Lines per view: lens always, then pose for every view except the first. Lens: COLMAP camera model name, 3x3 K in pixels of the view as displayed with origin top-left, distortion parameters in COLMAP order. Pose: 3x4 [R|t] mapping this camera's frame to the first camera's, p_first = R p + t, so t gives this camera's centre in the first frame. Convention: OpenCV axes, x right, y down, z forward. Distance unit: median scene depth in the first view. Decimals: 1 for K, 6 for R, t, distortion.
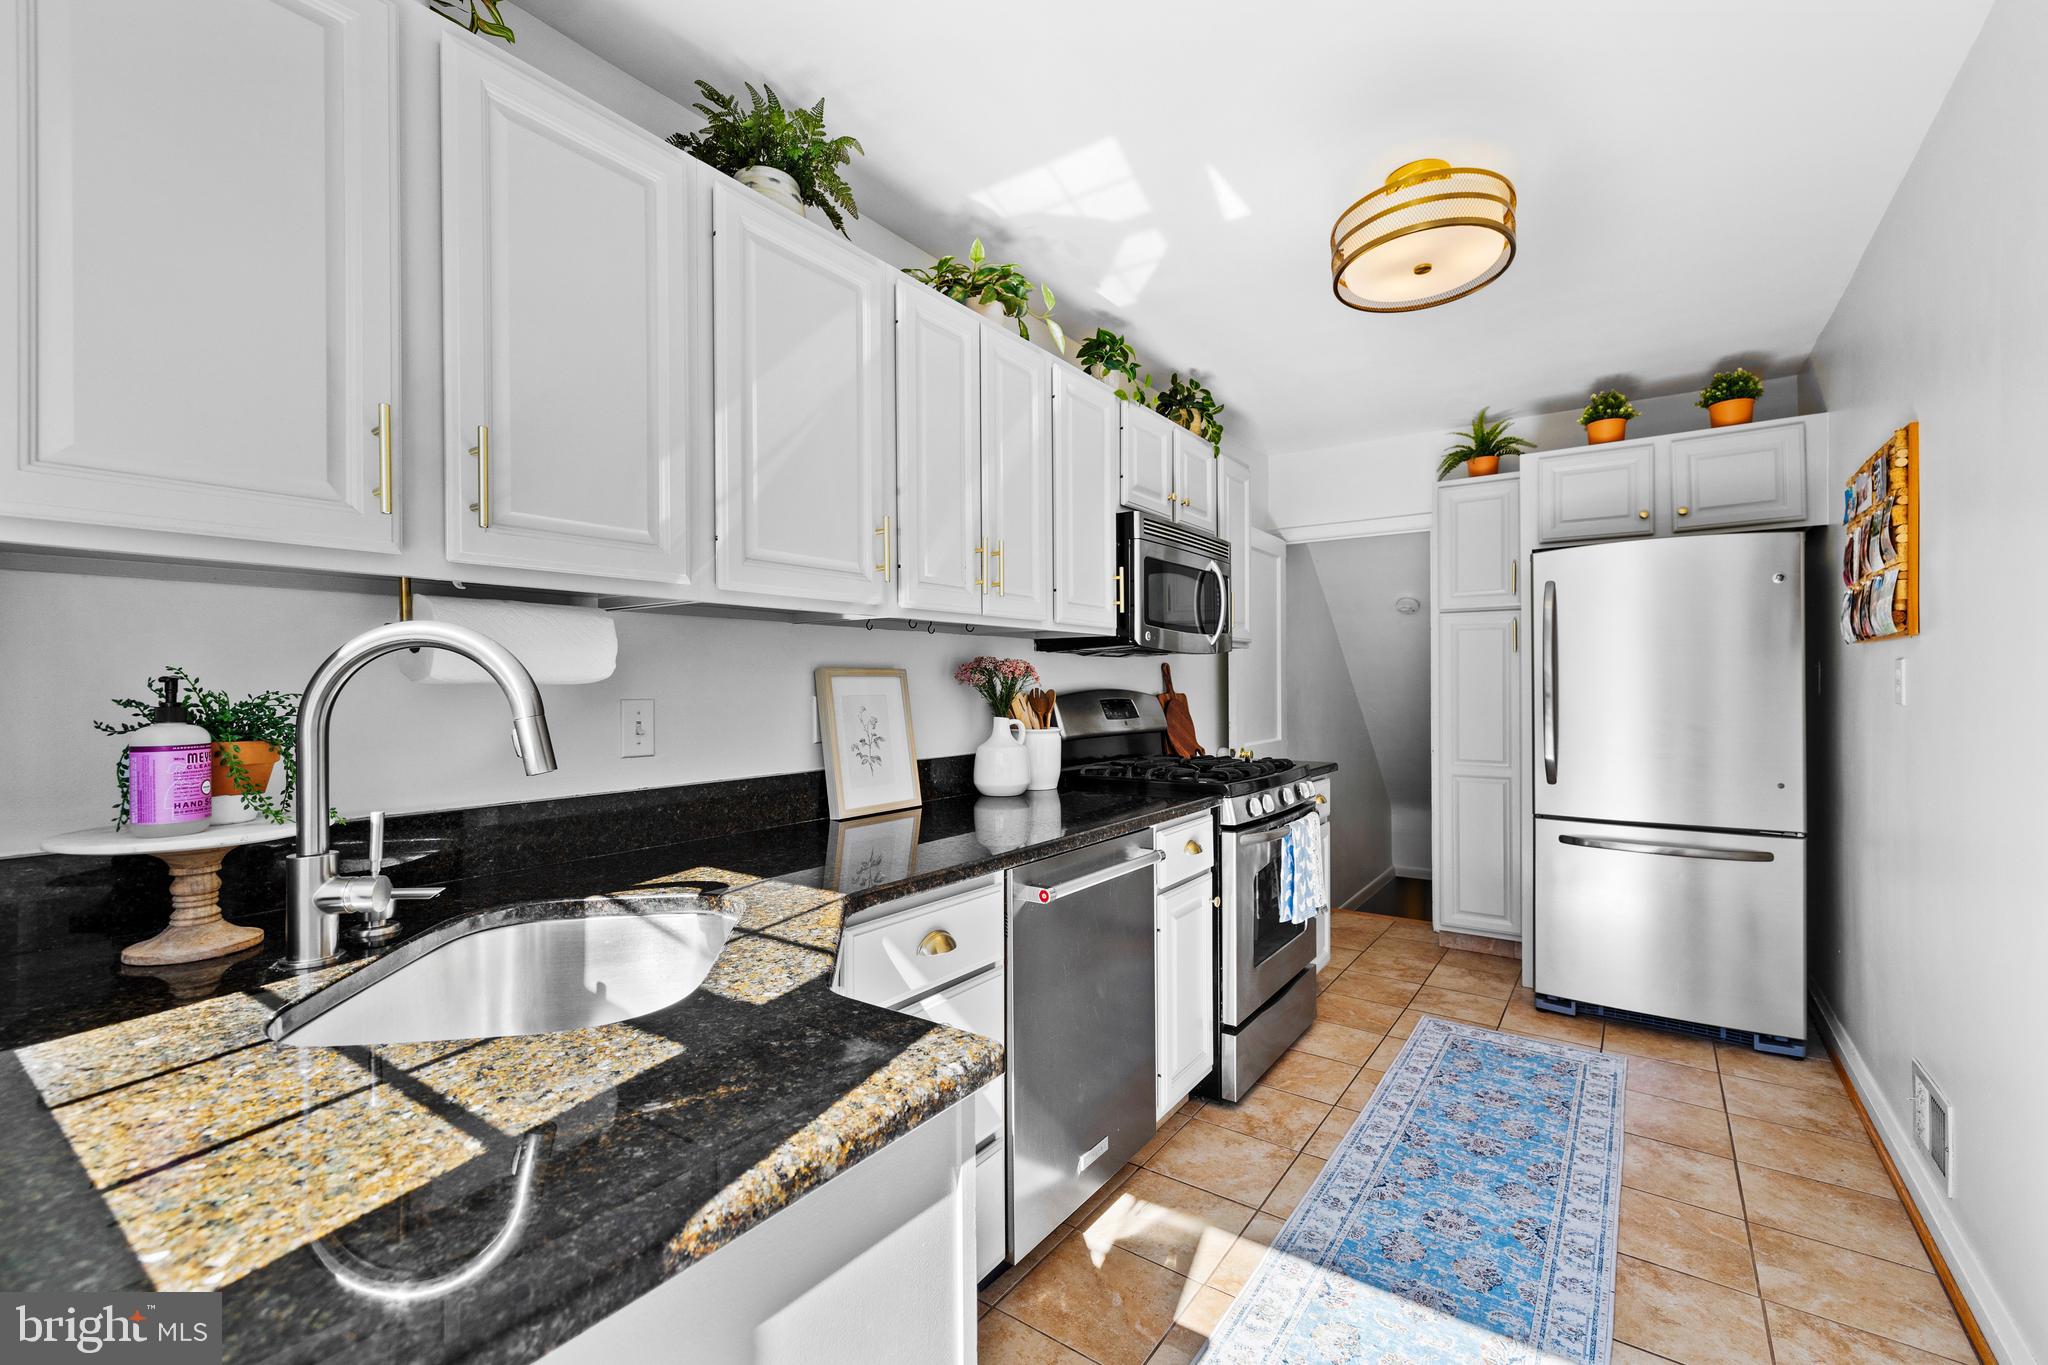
lens RADIAL K [[876.8, 0, 1019.9], [0, 876.8, 677.4], [0, 0, 1]] dist [-0.001178, 0.000134]
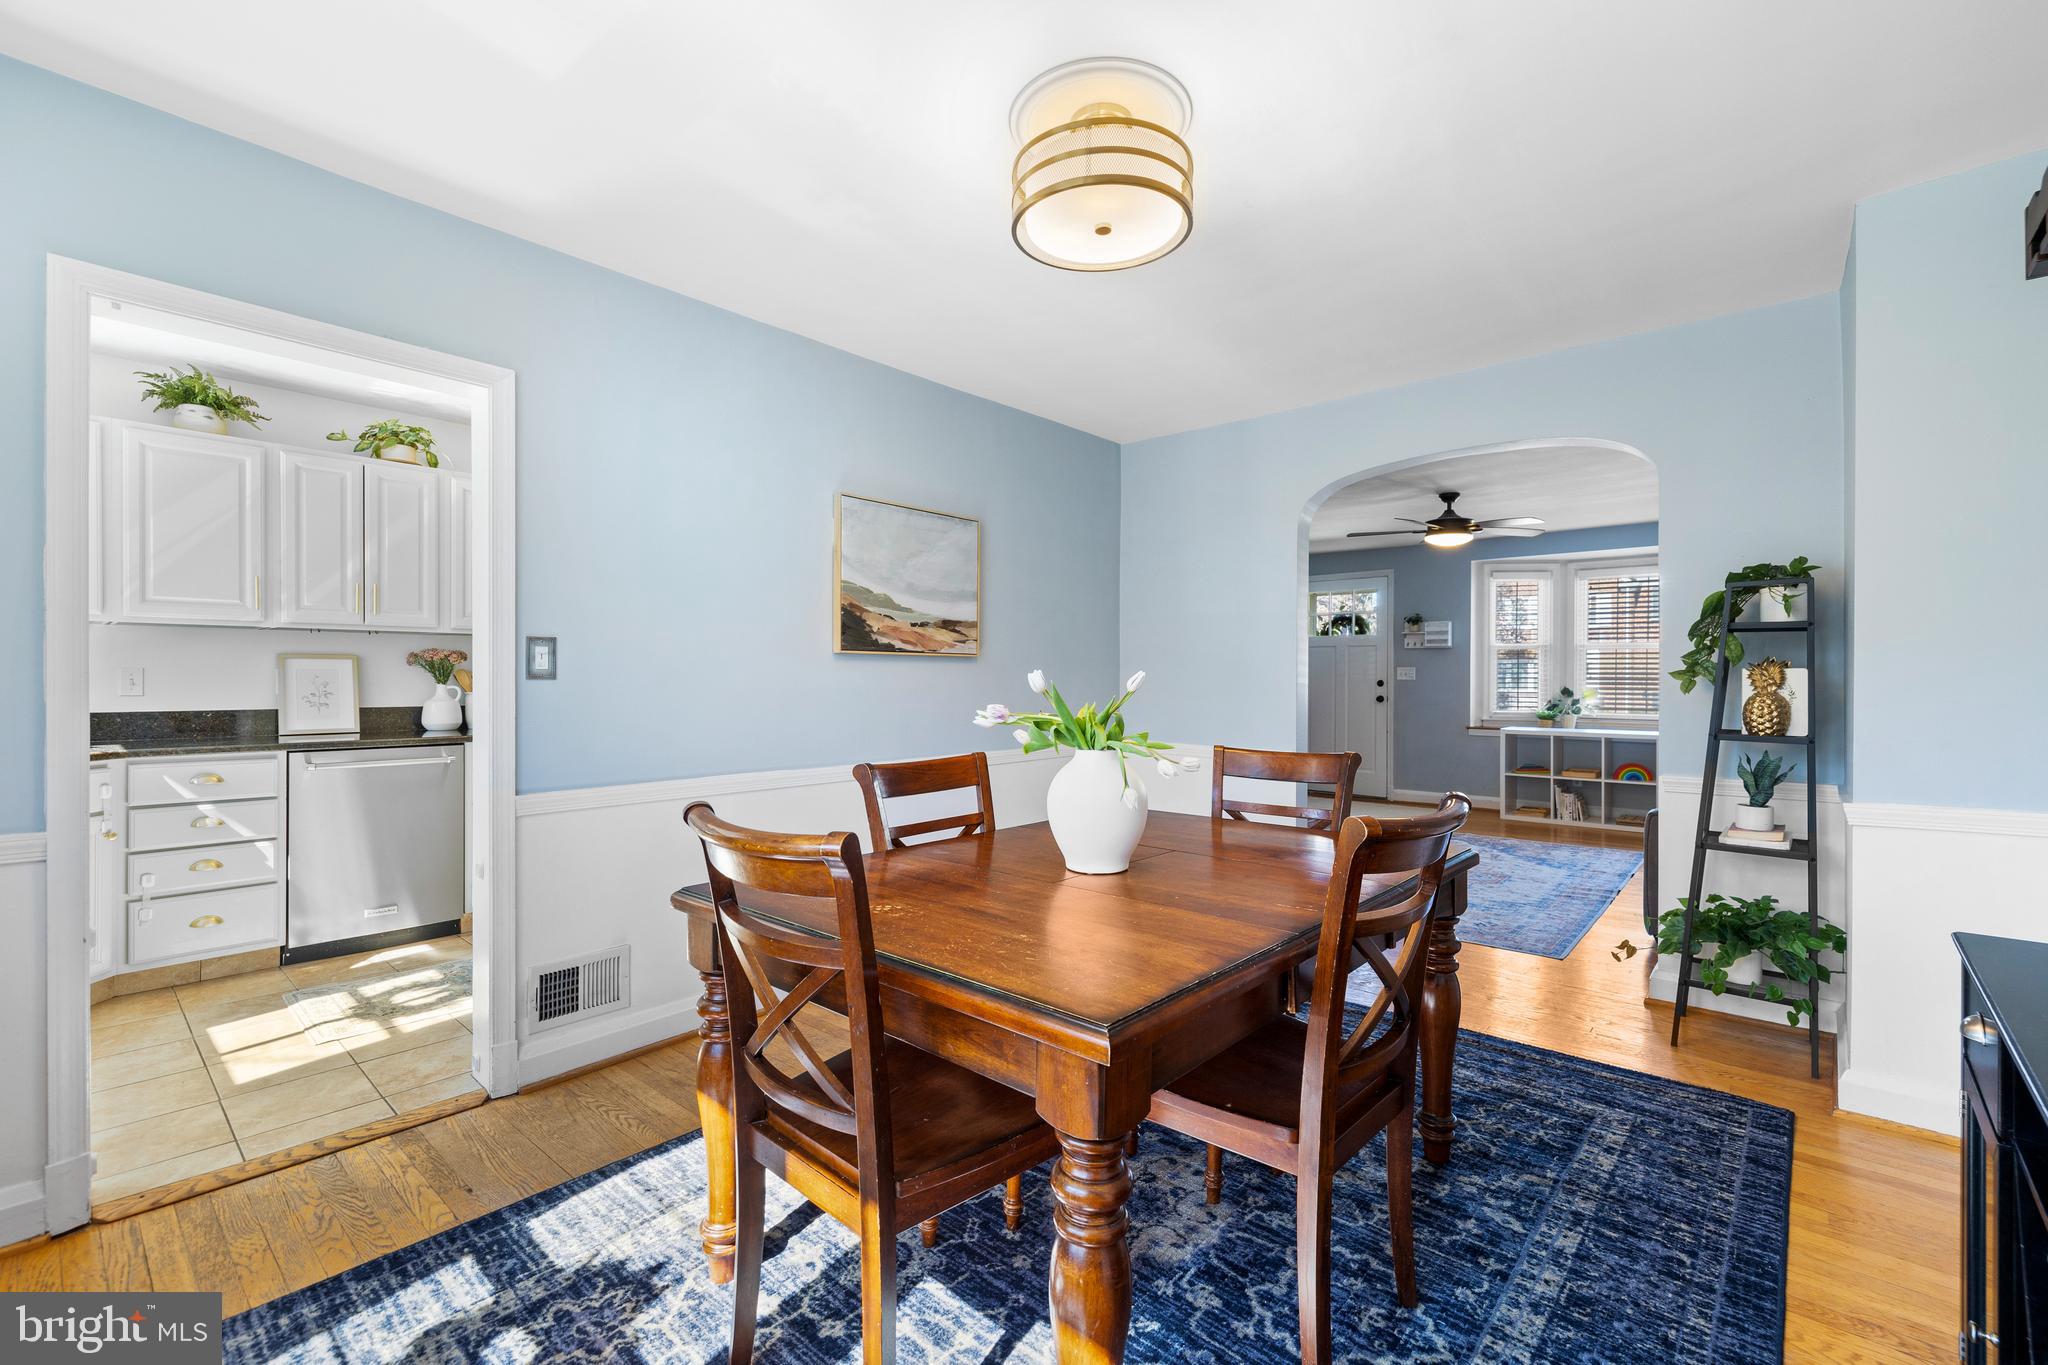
lens RADIAL K [[876.8, 0, 1019.9], [0, 876.8, 677.4], [0, 0, 1]] dist [-0.001178, 0.000134]
pose [[0.993917, 0.002116, -0.110109, 1.501956], [-0.002178, 0.999998, -0.000443, 0.036153], [0.110108, 0.000680, 0.993919, -0.653013]]
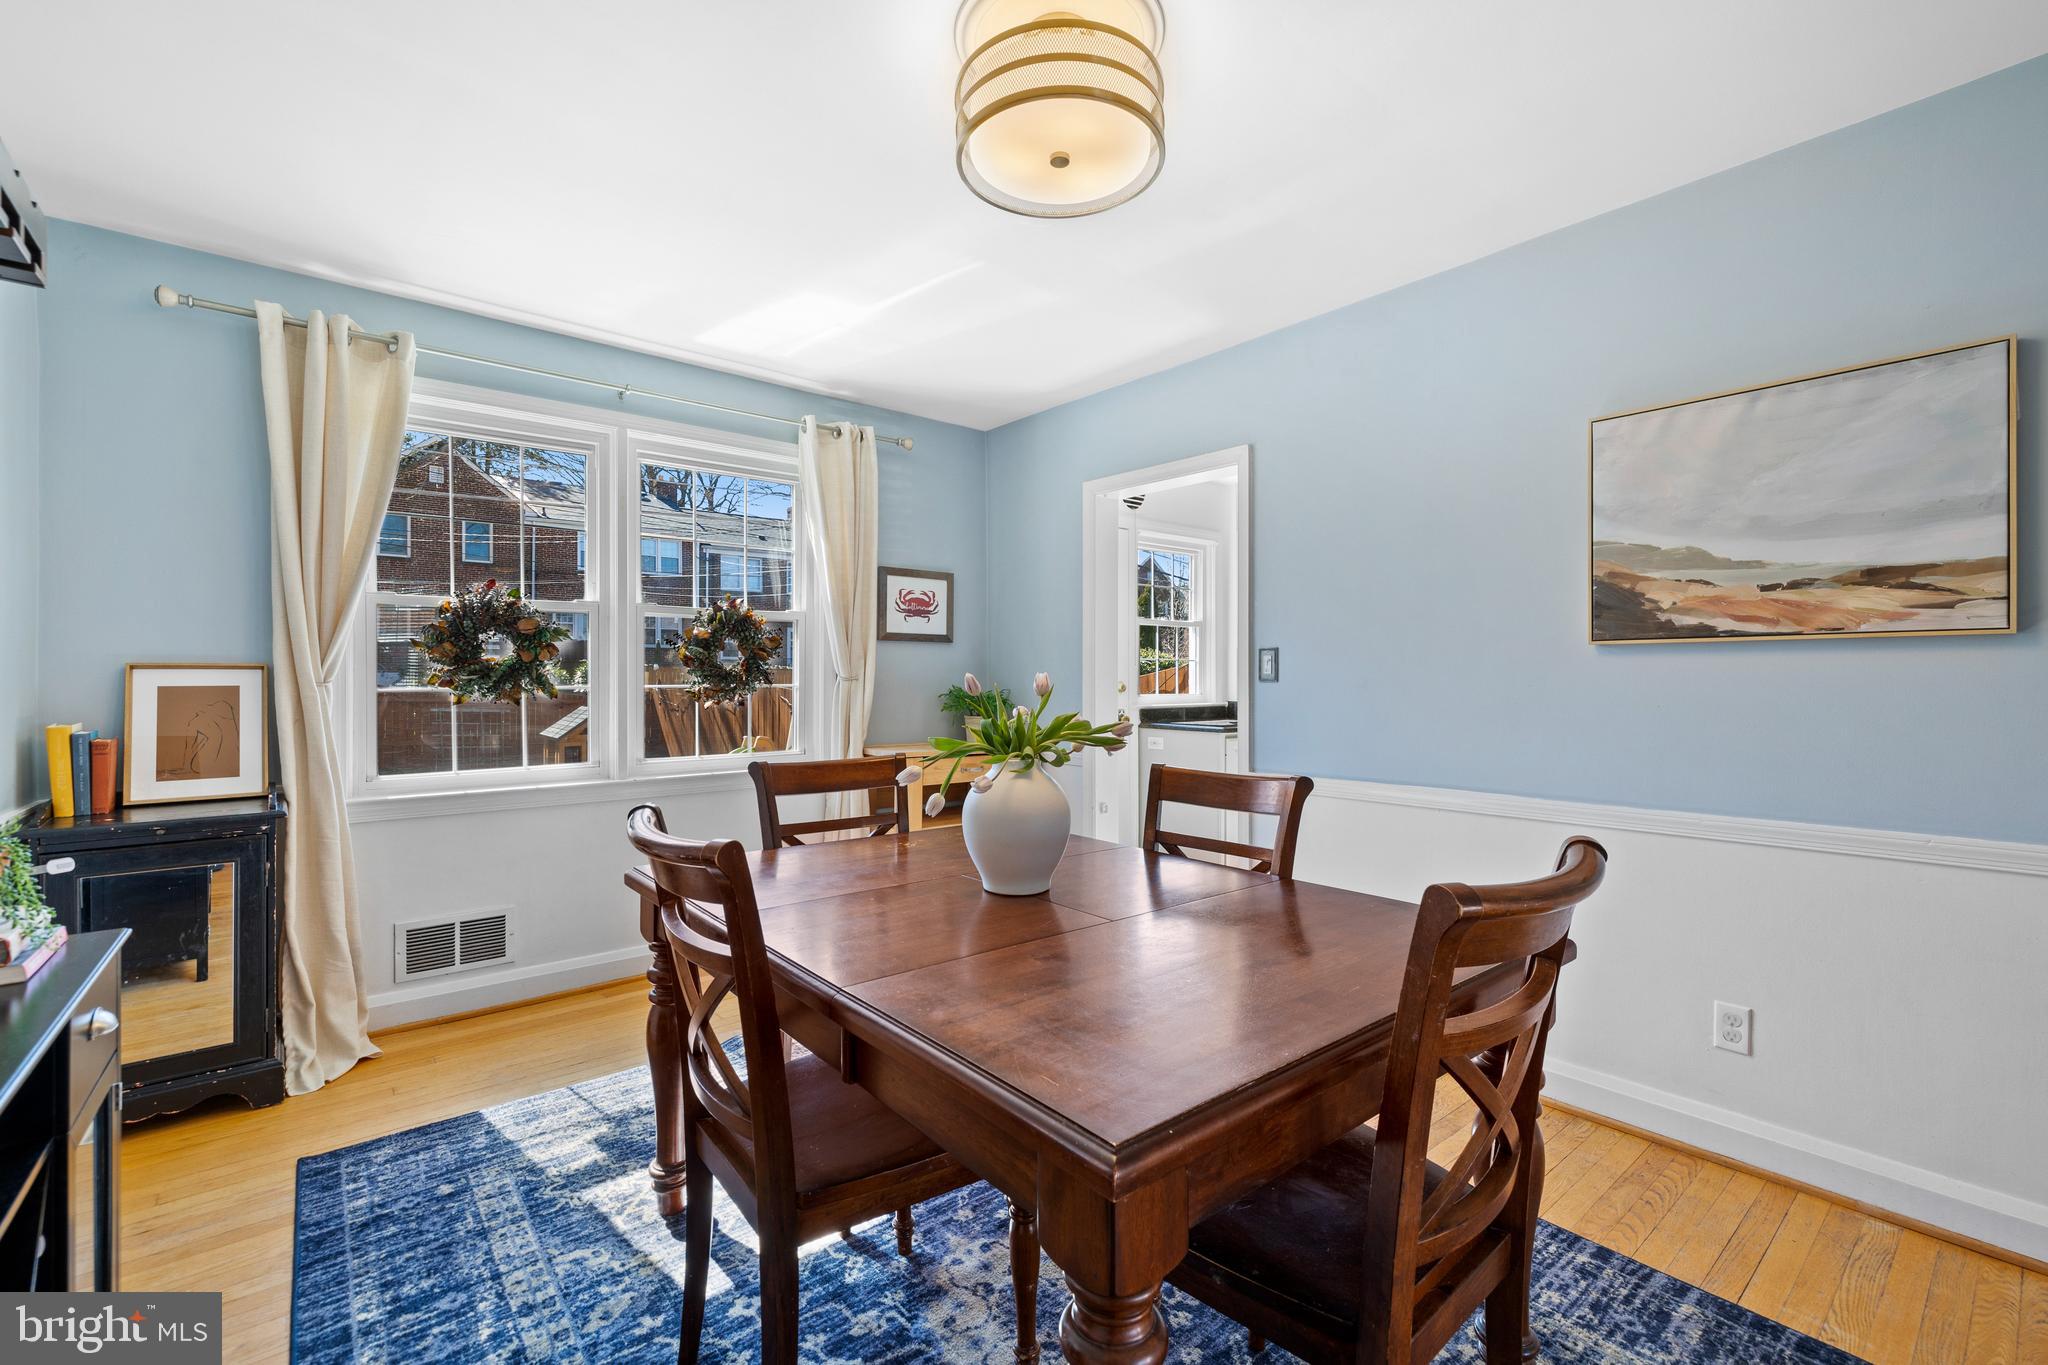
lens RADIAL K [[869.2, 0, 1024.0], [0, 869.2, 682.5], [0, 0, 1]] dist [-0.010406, 0.000055]
pose [[-0.264862, 0.001555, -0.964285, 2.254855], [-0.000584, 0.999998, 0.001773, 0.038347], [0.964286, 0.001033, -0.264861, 0.464163]]
